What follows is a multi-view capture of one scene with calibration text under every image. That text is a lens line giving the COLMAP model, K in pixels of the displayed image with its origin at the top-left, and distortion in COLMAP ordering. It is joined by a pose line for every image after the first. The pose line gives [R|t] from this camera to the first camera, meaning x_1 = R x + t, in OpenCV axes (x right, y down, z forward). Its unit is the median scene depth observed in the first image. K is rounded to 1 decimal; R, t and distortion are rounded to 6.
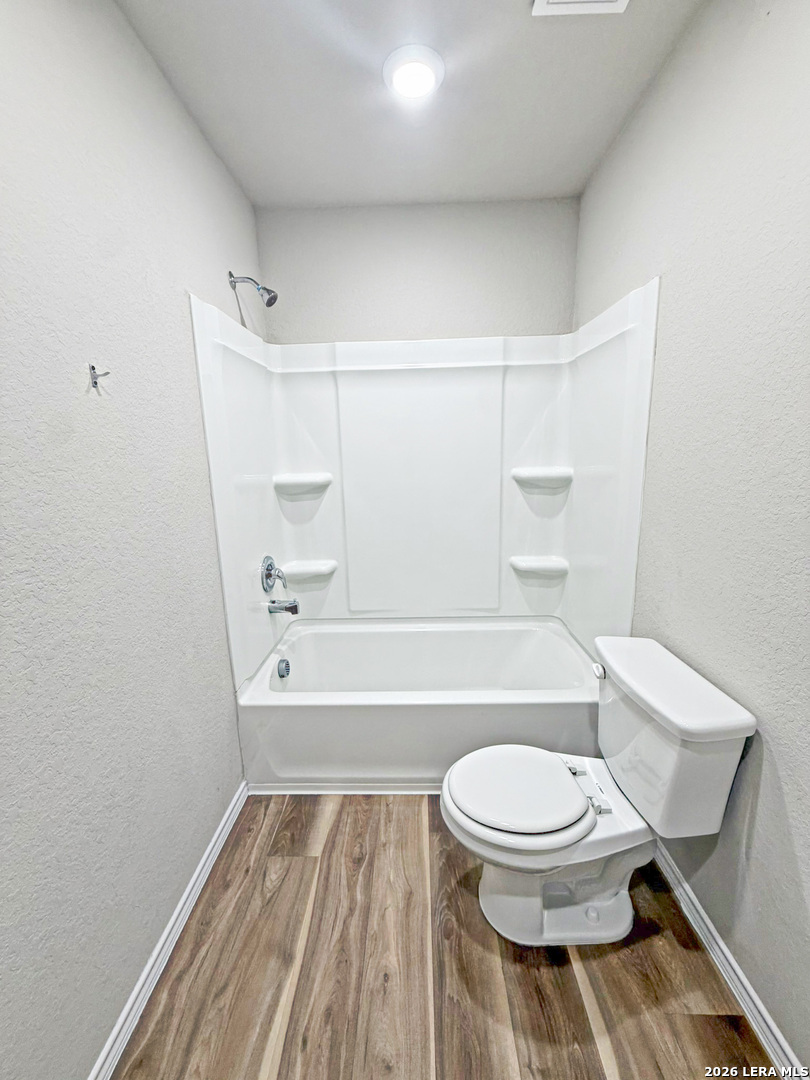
lens RADIAL K [[429.8, 0, 404.3], [0, 429.8, 533.7], [0, 0, 1]] dist [0.017443, 0.000079]
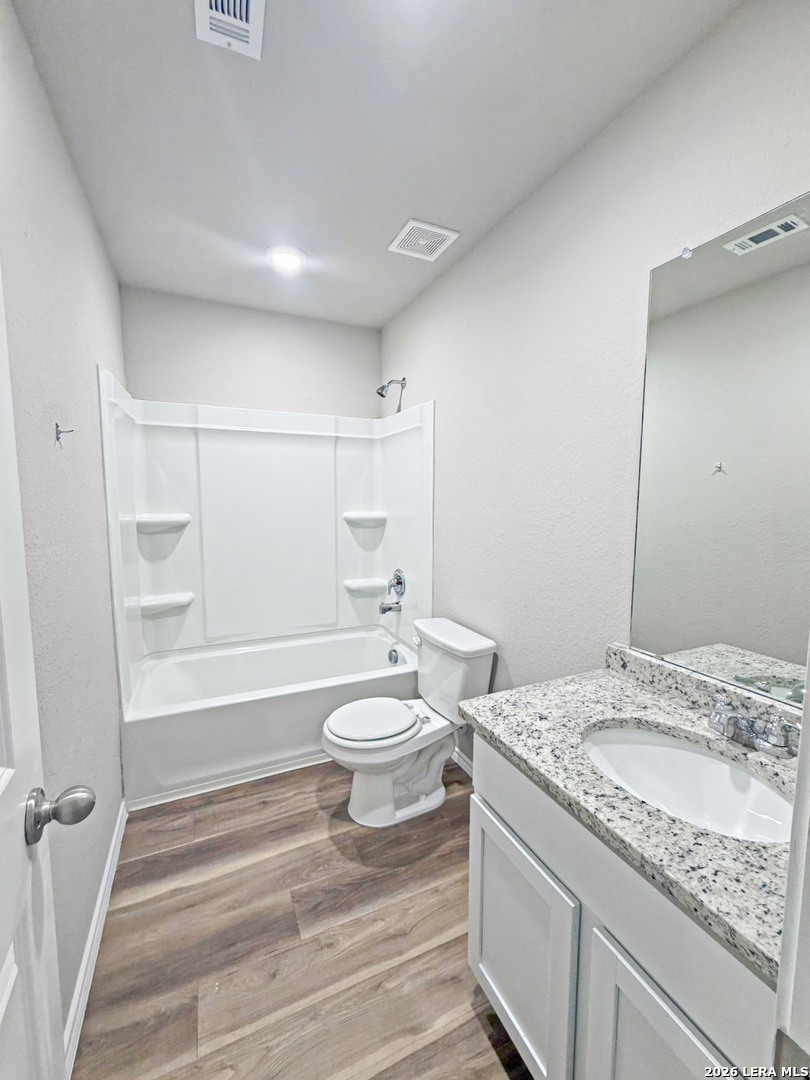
lens RADIAL K [[436.8, 0, 405.0], [0, 436.8, 540.0], [0, 0, 1]] dist [0.000713, -0.000137]
pose [[0.896249, -0.015410, 0.443283, -0.183752], [0.059452, 0.994552, -0.085628, 0.061678], [-0.439549, 0.103098, 0.892282, -0.279060]]
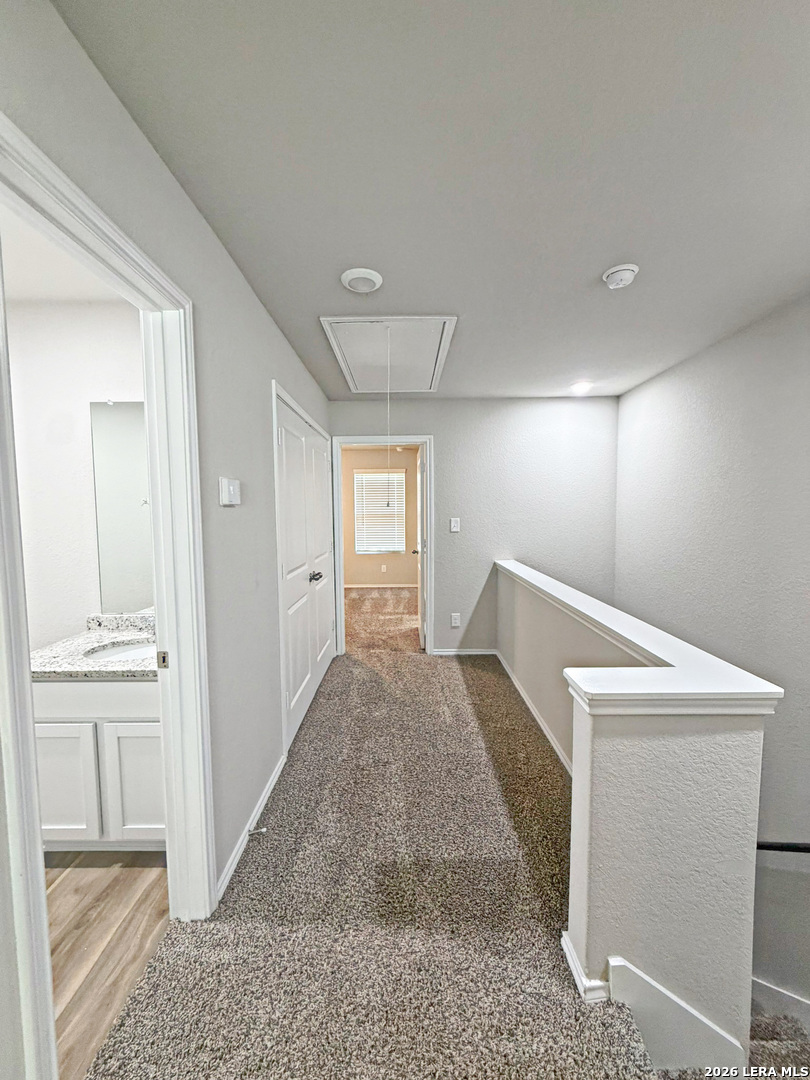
lens RADIAL K [[436.8, 0, 405.0], [0, 436.8, 540.0], [0, 0, 1]] dist [0.000713, -0.000137]
pose [[-0.019041, -0.044076, 0.998847, -1.089393], [0.198747, 0.978924, 0.046985, 0.131496], [-0.979866, 0.199412, -0.009880, -0.845516]]
